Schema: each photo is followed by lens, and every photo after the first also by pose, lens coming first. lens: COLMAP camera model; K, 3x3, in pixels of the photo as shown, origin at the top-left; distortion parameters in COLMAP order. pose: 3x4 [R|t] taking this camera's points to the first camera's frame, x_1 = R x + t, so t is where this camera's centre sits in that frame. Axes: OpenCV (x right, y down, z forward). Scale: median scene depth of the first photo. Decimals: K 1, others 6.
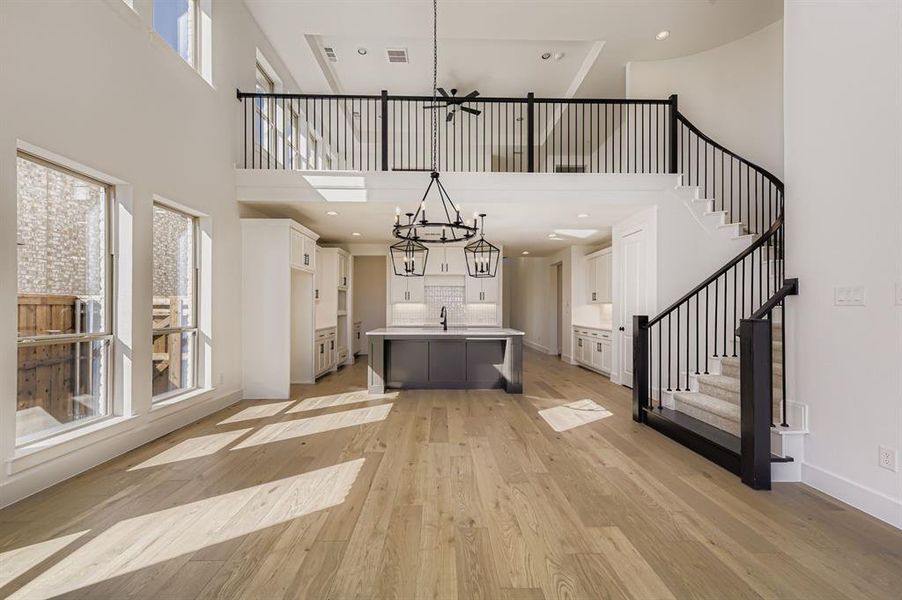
lens RADIAL K [[355.0, 0, 448.5], [0, 355.0, 307.1], [0, 0, 1]] dist [0.008584, -0.000083]
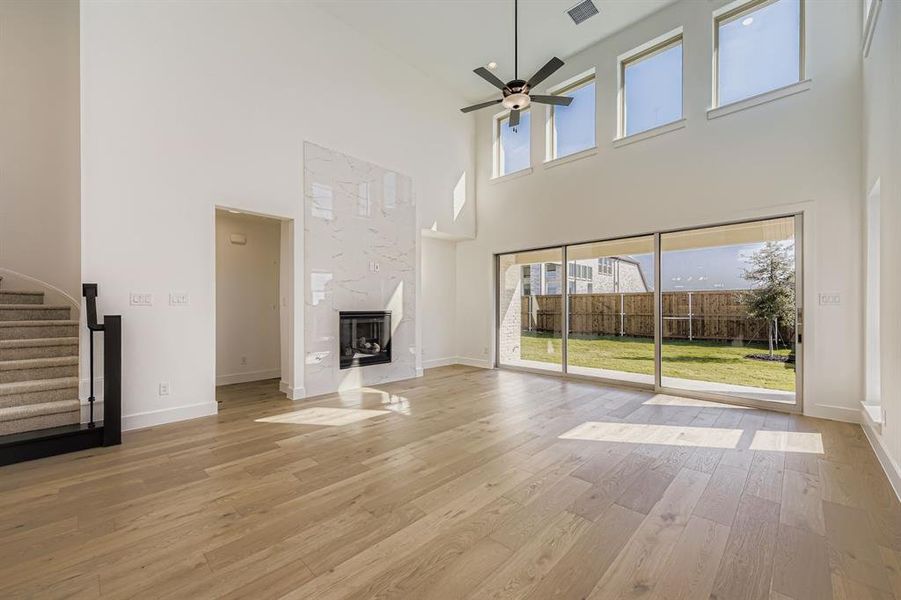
lens RADIAL K [[357.2, 0, 447.8], [0, 357.2, 305.3], [0, 0, 1]] dist [0.008453, -0.000236]
pose [[-0.699634, 0.002051, 0.714499, -0.442531], [-0.005049, 0.999957, -0.007814, 0.001267], [-0.714484, -0.009075, -0.699593, 0.503130]]
